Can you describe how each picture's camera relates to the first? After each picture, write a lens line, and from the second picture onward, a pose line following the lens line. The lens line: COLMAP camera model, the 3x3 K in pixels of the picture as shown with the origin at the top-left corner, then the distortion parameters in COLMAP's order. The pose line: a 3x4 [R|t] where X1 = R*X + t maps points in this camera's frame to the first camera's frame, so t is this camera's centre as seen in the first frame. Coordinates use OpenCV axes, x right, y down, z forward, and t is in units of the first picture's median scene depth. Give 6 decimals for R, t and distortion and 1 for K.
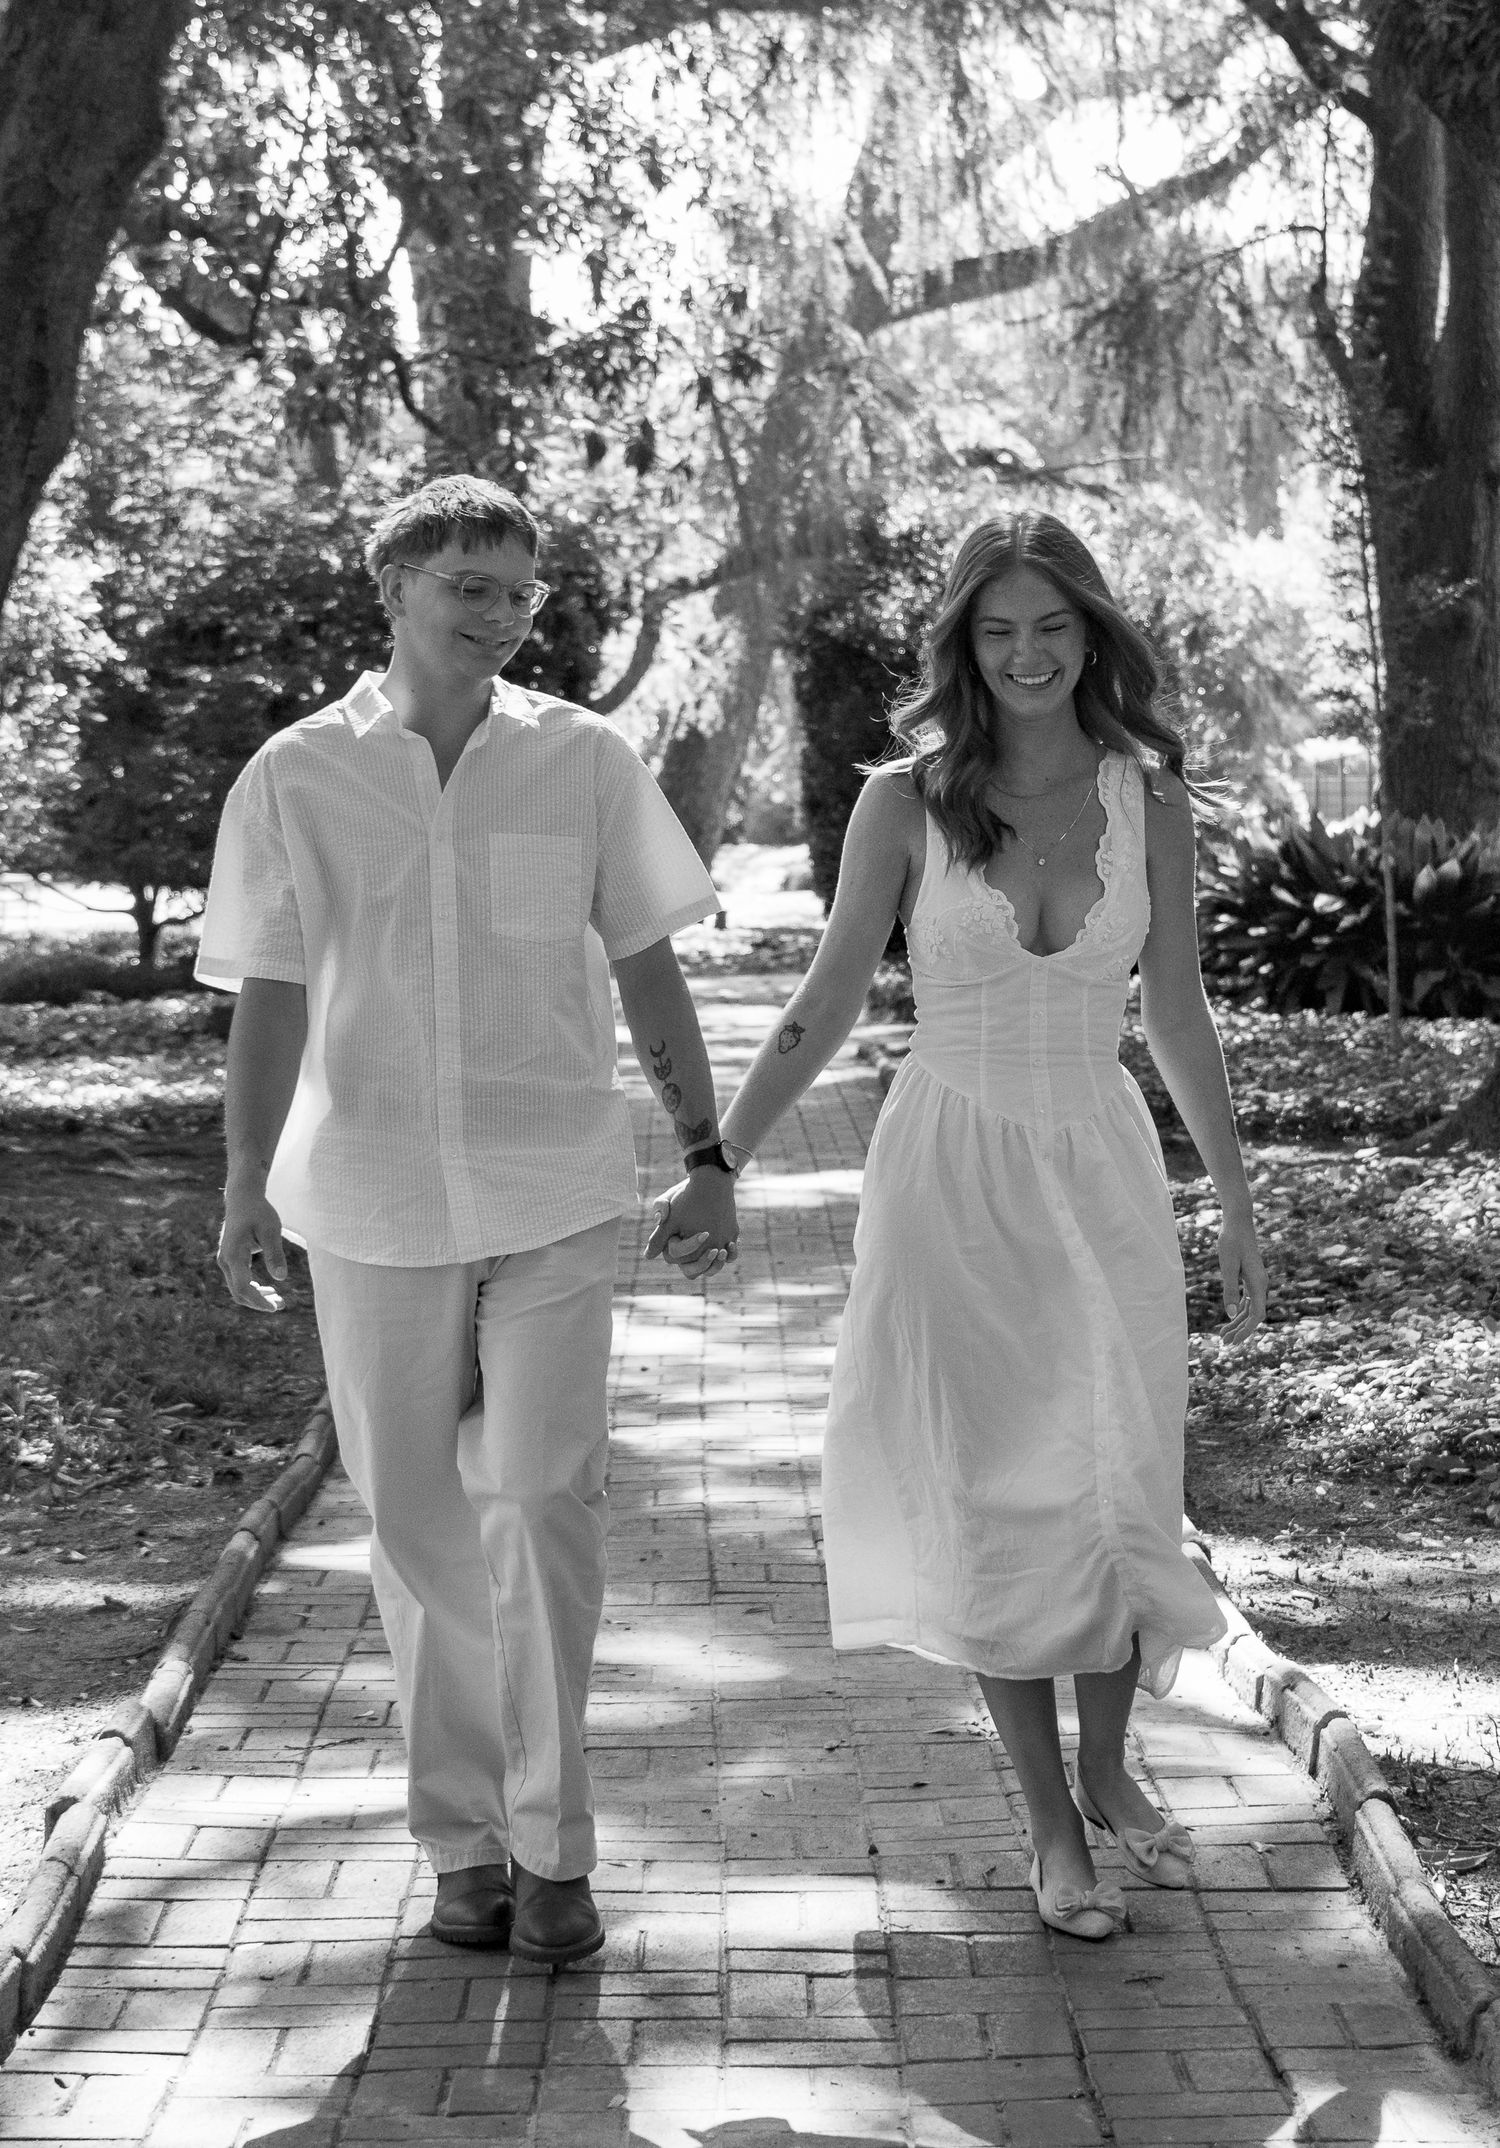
lens RADIAL K [[4203.0, 0, 750.0], [0, 4203.0, 1074.0], [0, 0, 1]] dist [-0.000850, -0.036876]
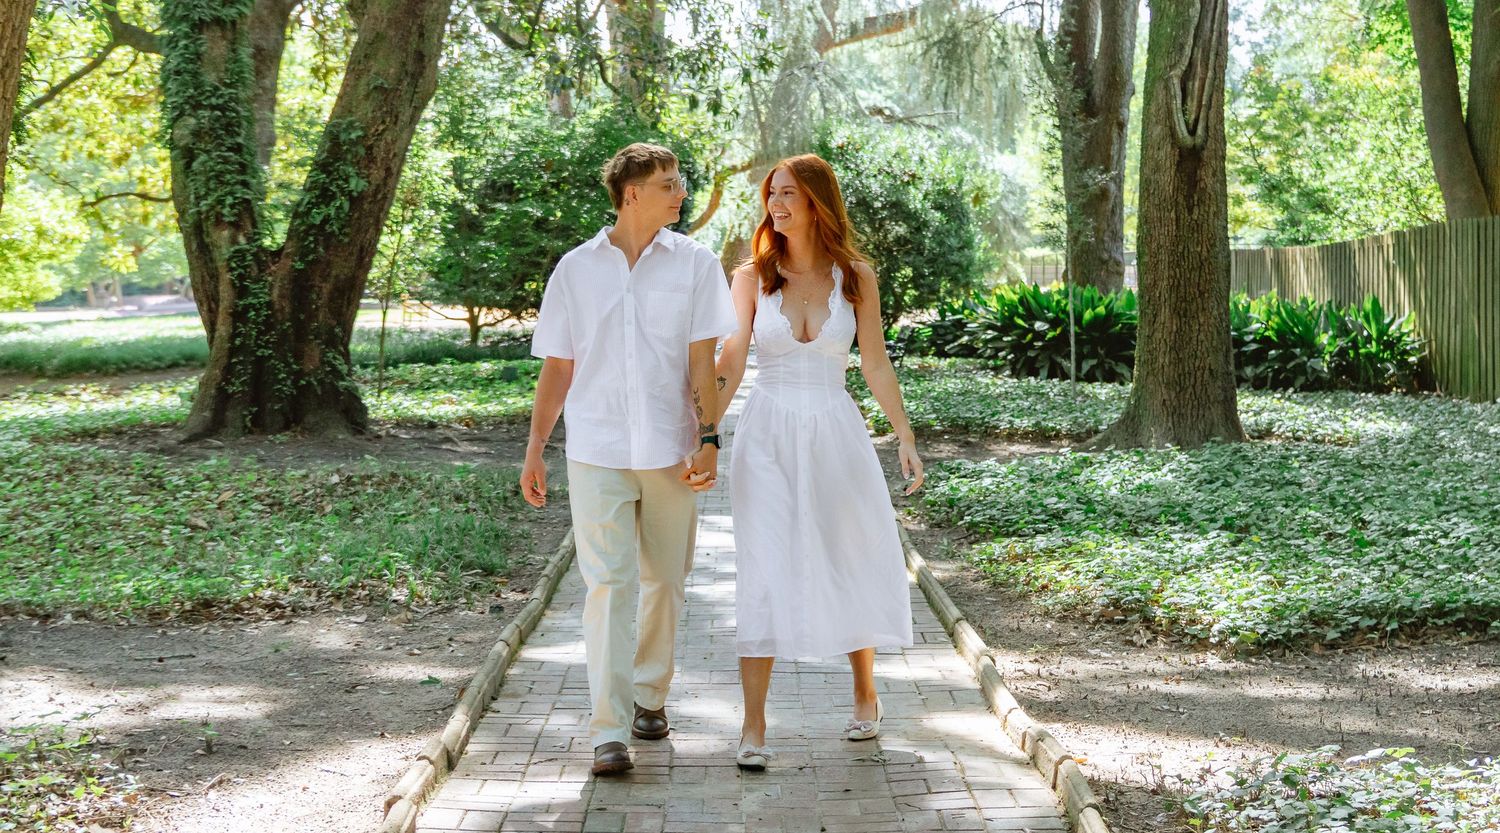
lens RADIAL K [[1924.3, 0, 777.5], [0, 1924.3, 398.9], [0, 0, 1]] dist [-0.016954, -0.004702]
pose [[0.999821, 0.016850, 0.008650, -0.000630], [-0.016860, 0.999857, 0.001068, -0.002880], [-0.008631, -0.001214, 0.999962, 0.041802]]
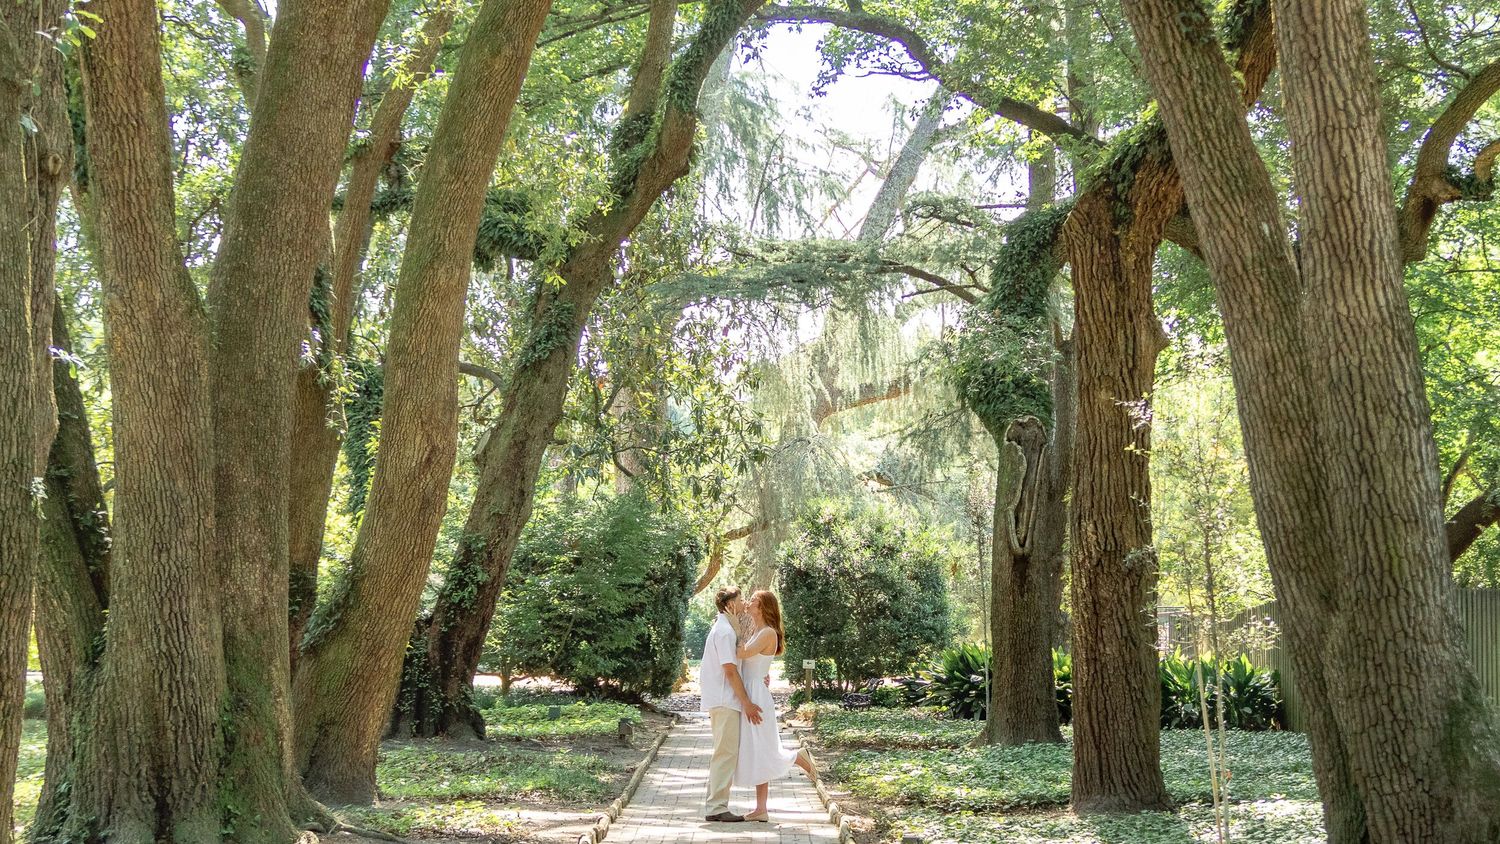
lens RADIAL K [[3877.9, 0, 750.0], [0, 3877.9, 422.0], [0, 0, 1]] dist [-0.067960, -0.232233]
pose [[0.999662, 0.019524, -0.017171, 0.031221], [-0.021430, 0.992671, -0.118936, 0.077500], [0.014723, 0.119264, 0.992753, -1.206343]]
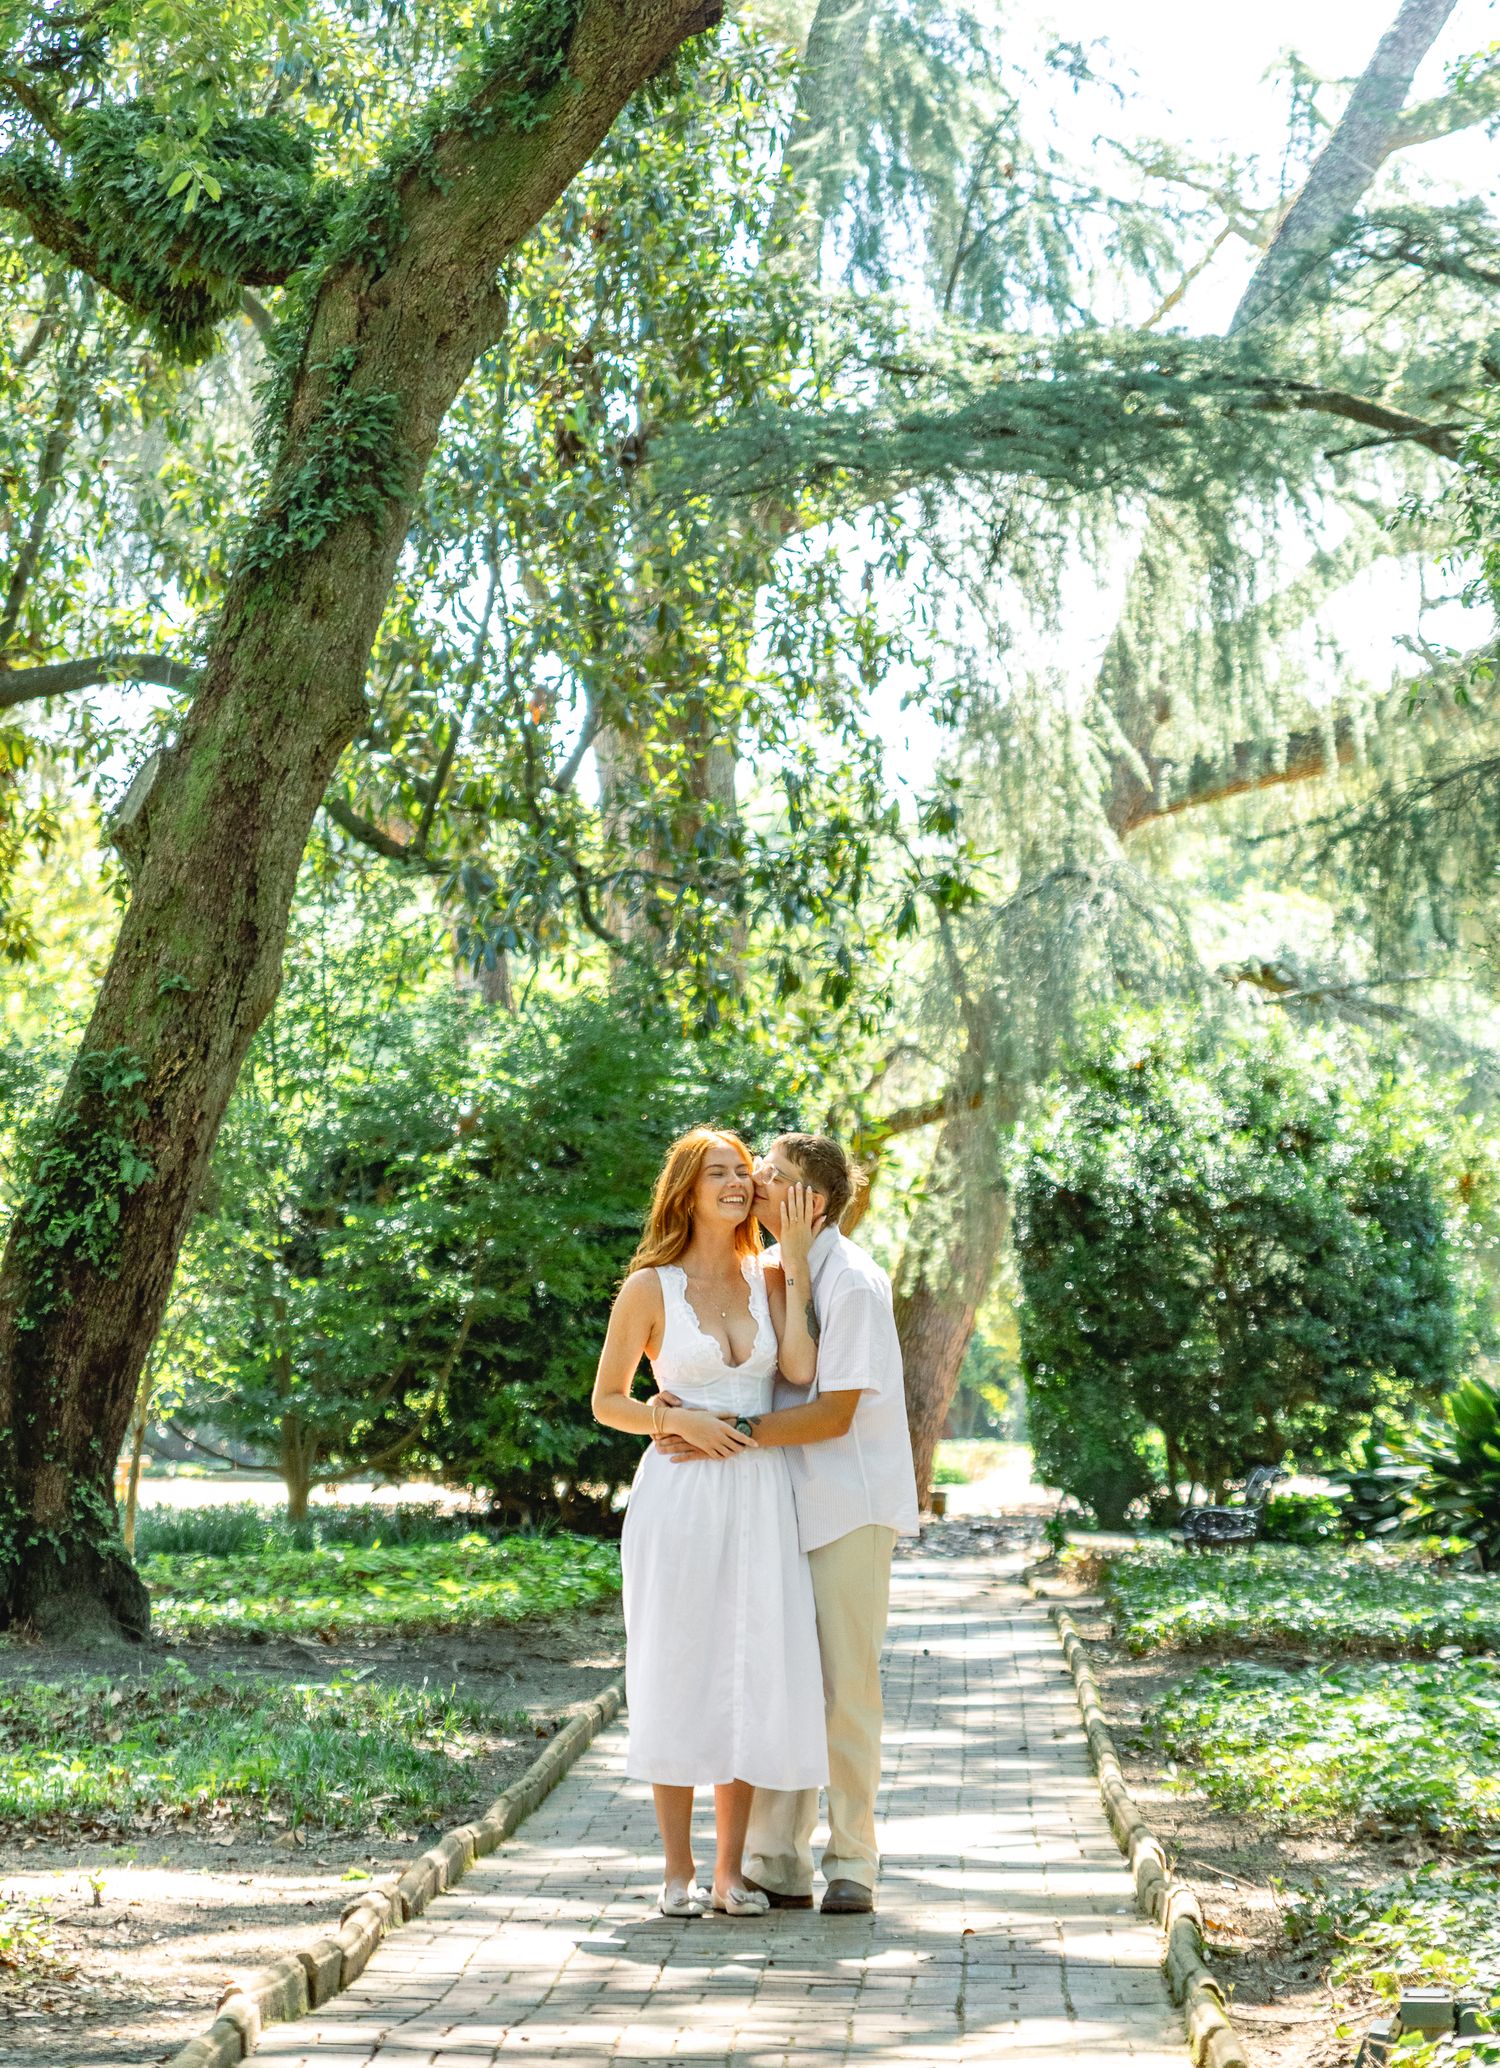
lens RADIAL K [[6811.6, 0, 749.8], [0, 6811.6, 1035.6], [0, 0, 1]] dist [-0.068960, -0.316703]
pose [[0.998329, 0.007648, -0.057277, 0.039421], [-0.014686, 0.992239, -0.123477, 0.048931], [0.055888, 0.124112, 0.990693, -0.476446]]
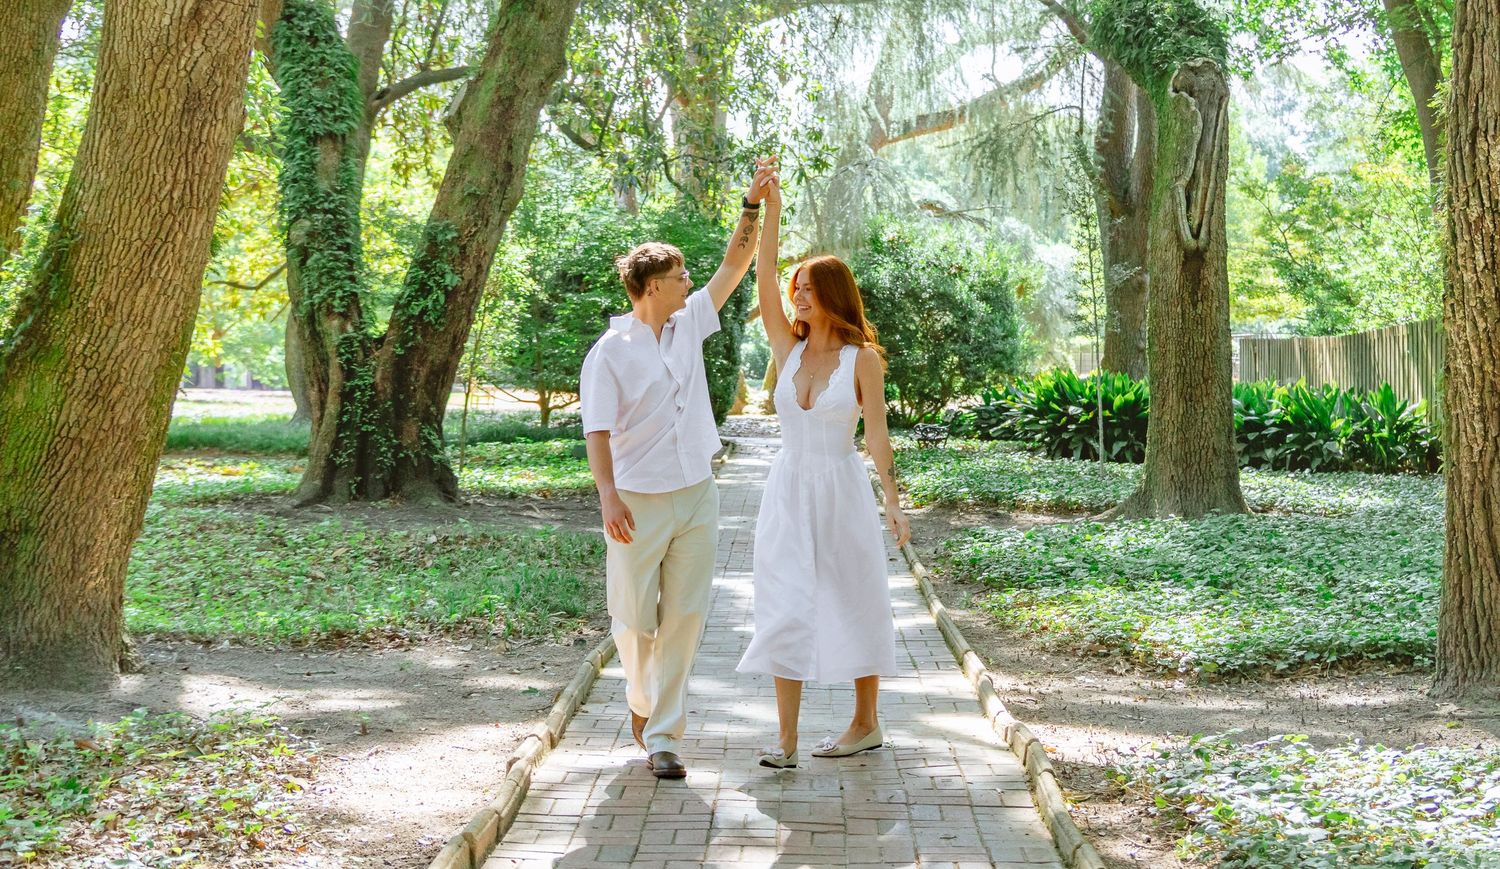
lens RADIAL K [[2005.9, 0, 782.2], [0, 2005.9, 380.8], [0, 0, 1]] dist [-0.005818, -0.014122]
pose [[0.999519, 0.022097, -0.021771, 0.004530], [-0.023217, 0.998345, -0.052618, 0.002878], [0.020572, 0.053098, 0.998377, -0.056621]]
